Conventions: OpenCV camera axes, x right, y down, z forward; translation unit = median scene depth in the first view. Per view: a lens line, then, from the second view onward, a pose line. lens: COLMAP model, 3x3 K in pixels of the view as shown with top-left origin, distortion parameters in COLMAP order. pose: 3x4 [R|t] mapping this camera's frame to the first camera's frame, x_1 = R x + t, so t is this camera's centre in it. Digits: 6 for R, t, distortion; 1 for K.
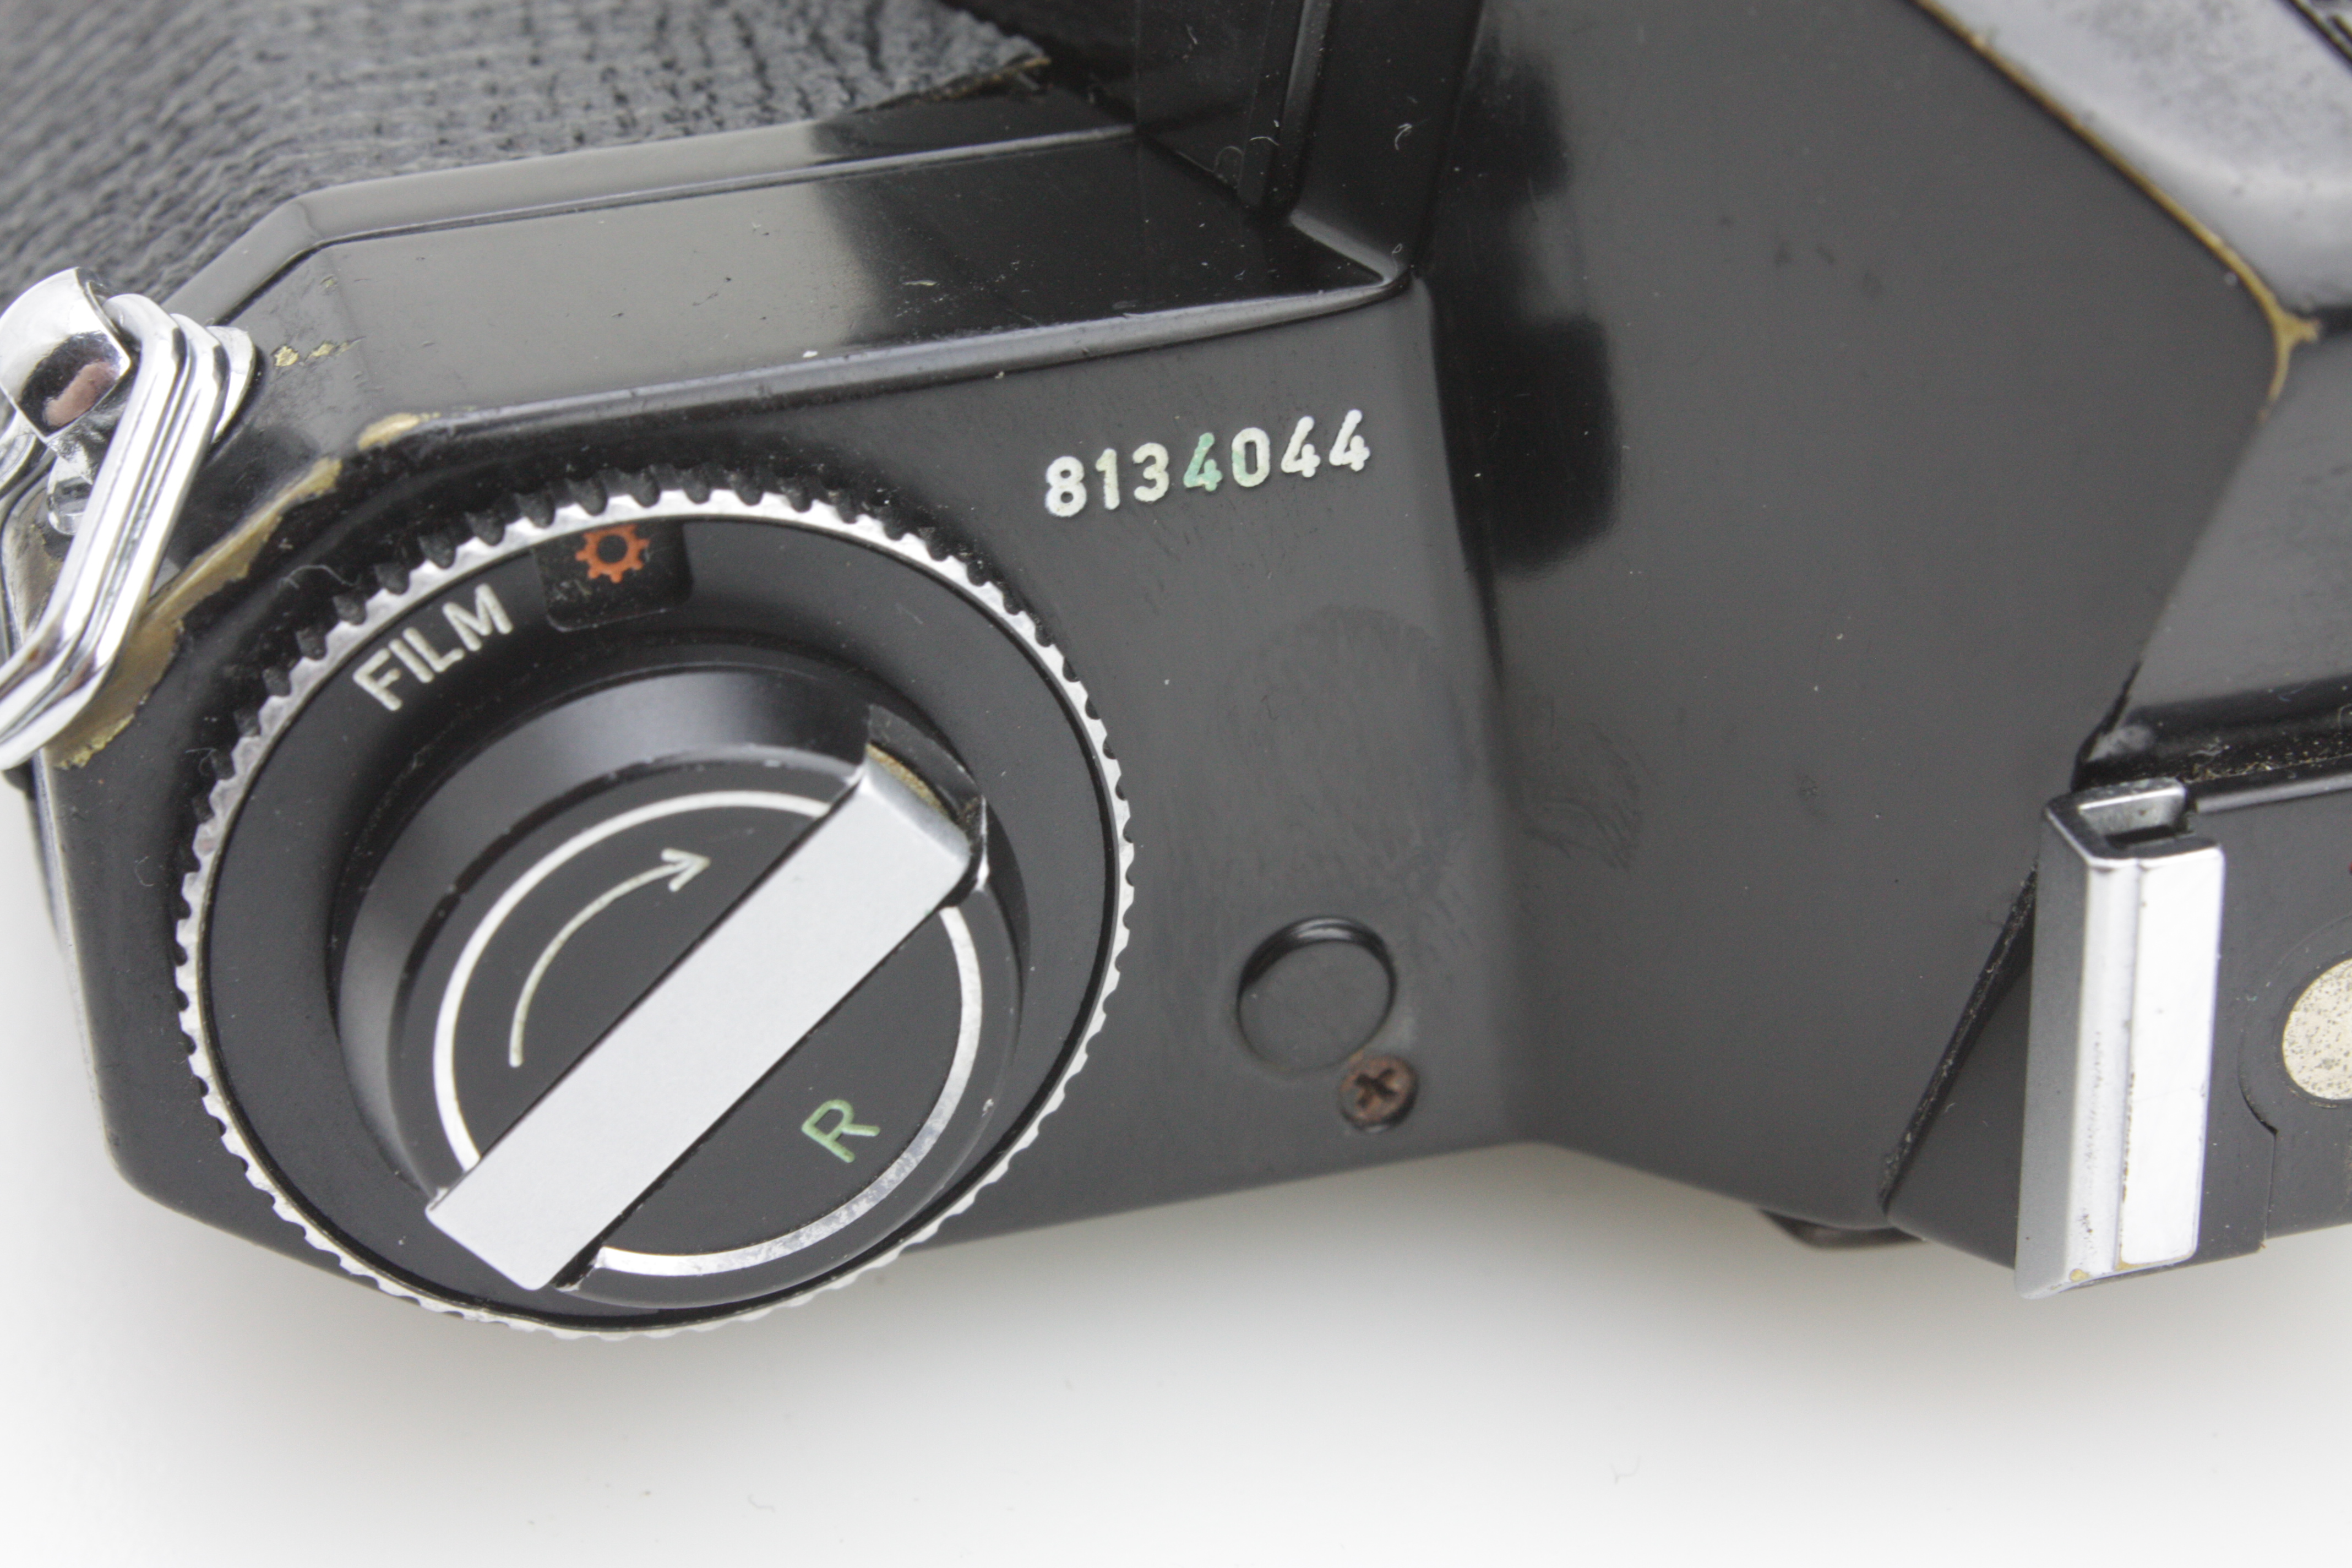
lens RADIAL K [[5453.3, 0, 1176.0], [0, 5453.3, 784.0], [0, 0, 1]] dist [0.025227, 0.290462]
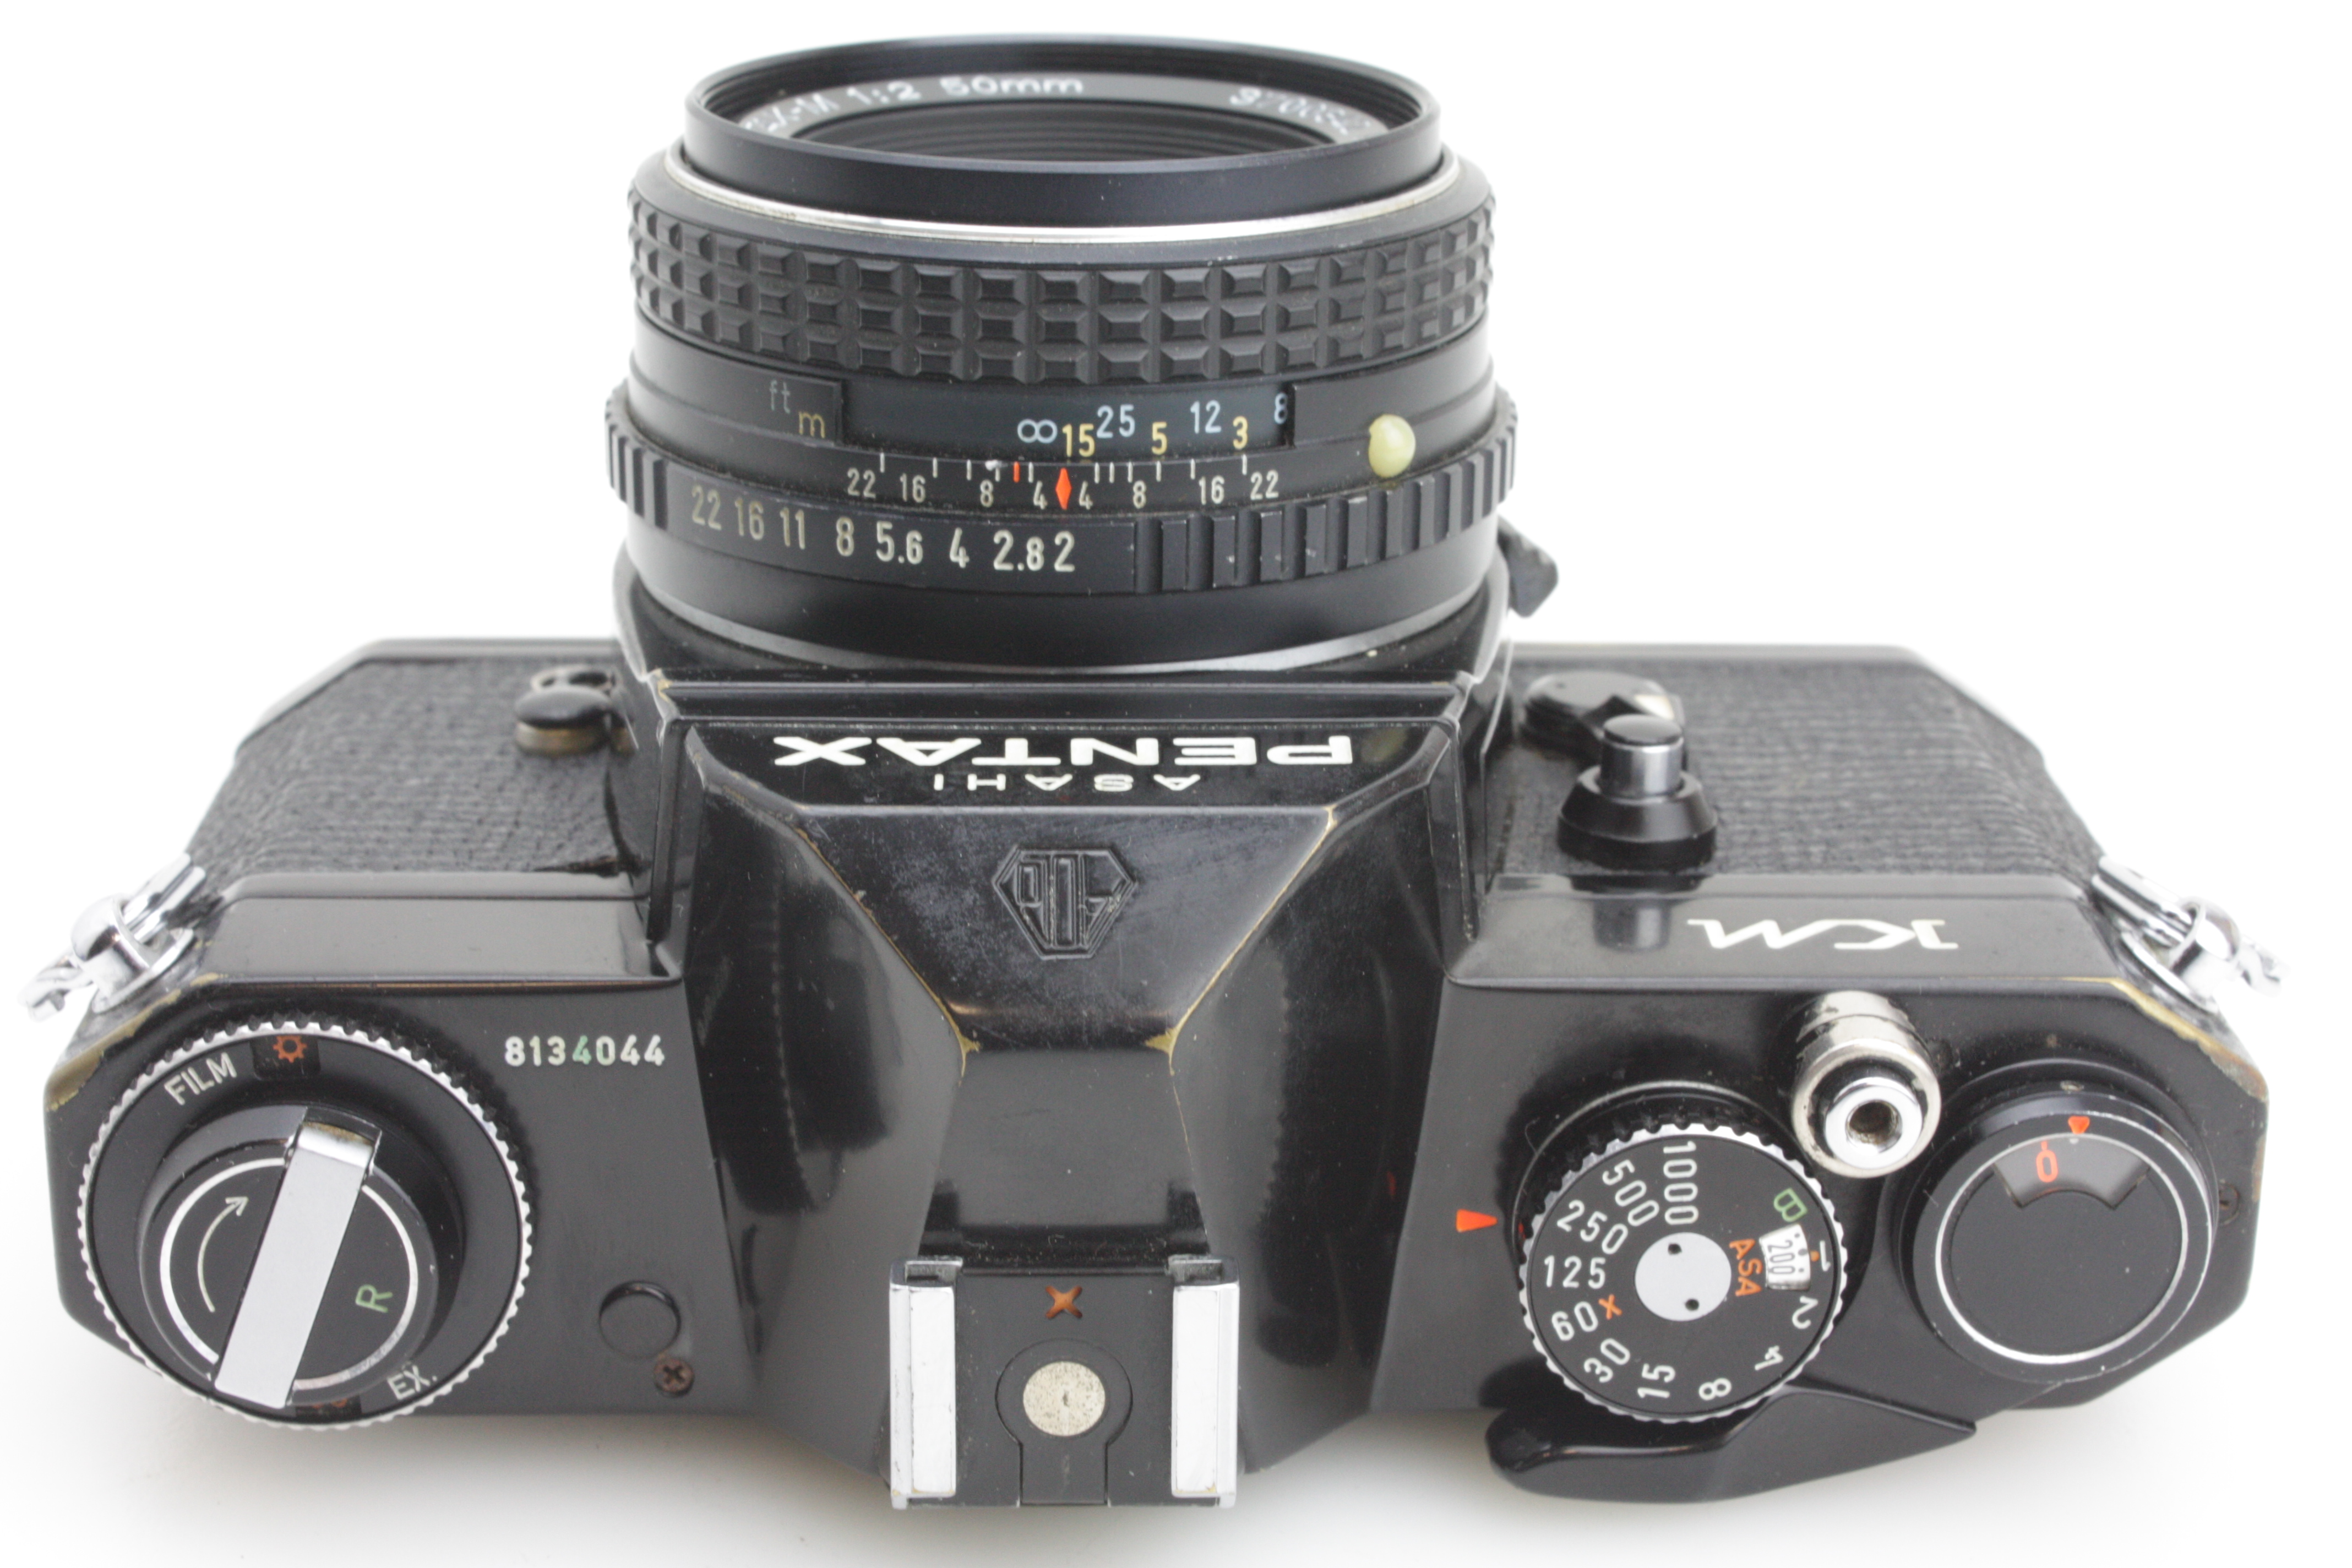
lens RADIAL K [[4223.2, 0, 1176.0], [0, 4223.2, 784.0], [0, 0, 1]] dist [-0.026691, -0.172821]
pose [[0.969518, 0.124259, -0.211174, 0.569375], [-0.156091, 0.977568, -0.141405, 0.036648], [0.188866, 0.170057, 0.967166, -0.570678]]
